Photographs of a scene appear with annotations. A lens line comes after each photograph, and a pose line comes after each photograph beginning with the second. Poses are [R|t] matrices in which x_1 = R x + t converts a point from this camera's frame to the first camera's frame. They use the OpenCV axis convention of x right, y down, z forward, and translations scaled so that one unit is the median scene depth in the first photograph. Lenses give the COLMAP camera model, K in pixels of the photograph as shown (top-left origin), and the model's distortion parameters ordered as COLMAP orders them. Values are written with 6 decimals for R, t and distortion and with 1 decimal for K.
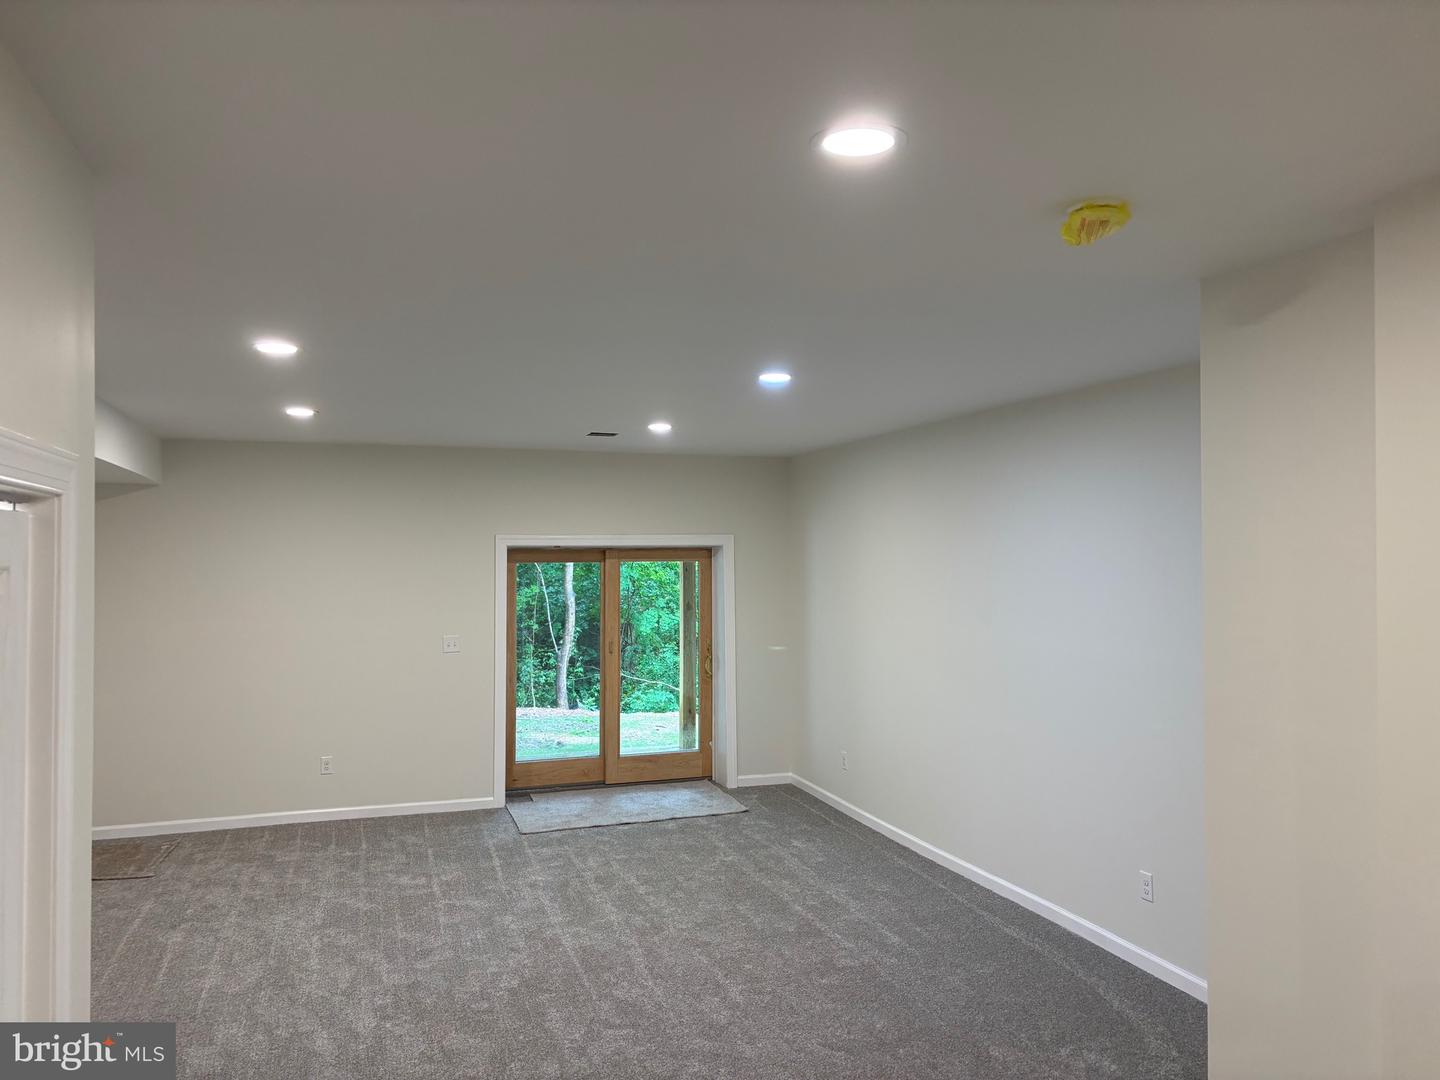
lens RADIAL K [[1087.5, 0, 715.6], [0, 1087.5, 536.9], [0, 0, 1]] dist [0.047250, -0.017540]
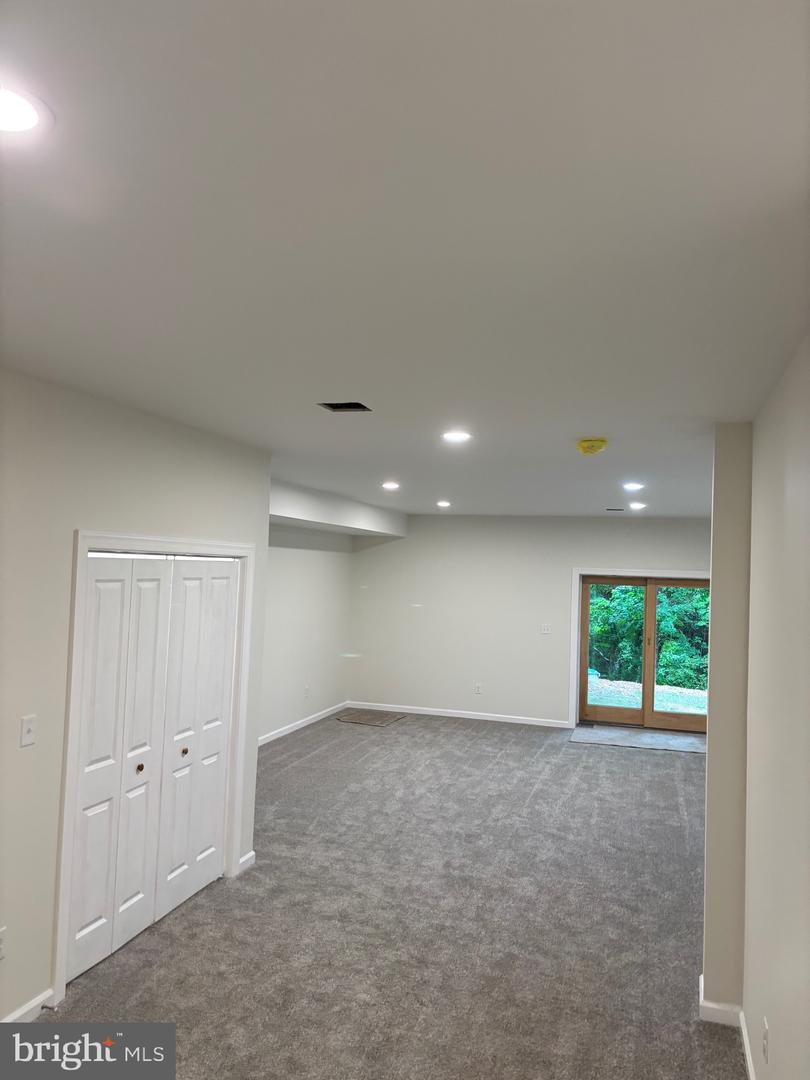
lens RADIAL K [[815.6, 0, 405.6], [0, 815.6, 531.2], [0, 0, 1]] dist [0.047250, -0.017540]
pose [[0.815069, 0.002362, -0.579360, 0.416398], [-0.024594, 0.999231, -0.030526, -0.016873], [0.578842, 0.039130, 0.814500, -0.252113]]
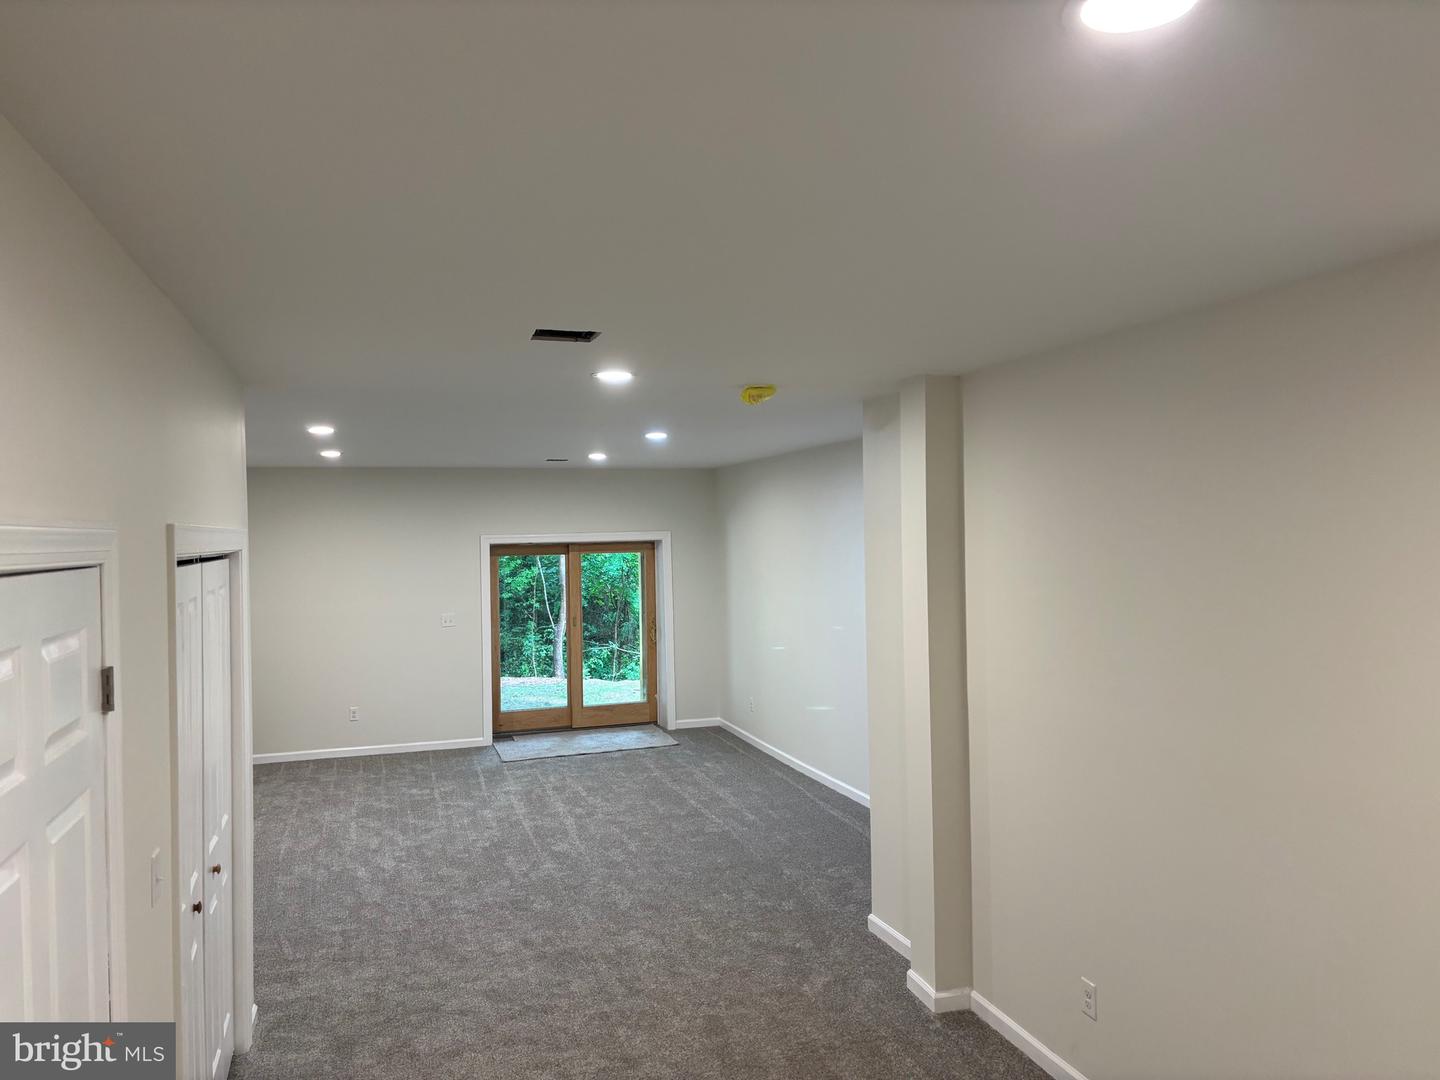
lens RADIAL K [[1087.5, 0, 719.6], [0, 1087.5, 533.6], [0, 0, 1]] dist [0.047250, -0.017540]
pose [[0.999850, -0.015559, -0.007578, 0.115410], [0.015706, 0.999681, 0.019794, -0.031974], [0.007267, -0.019910, 0.999775, -0.366385]]
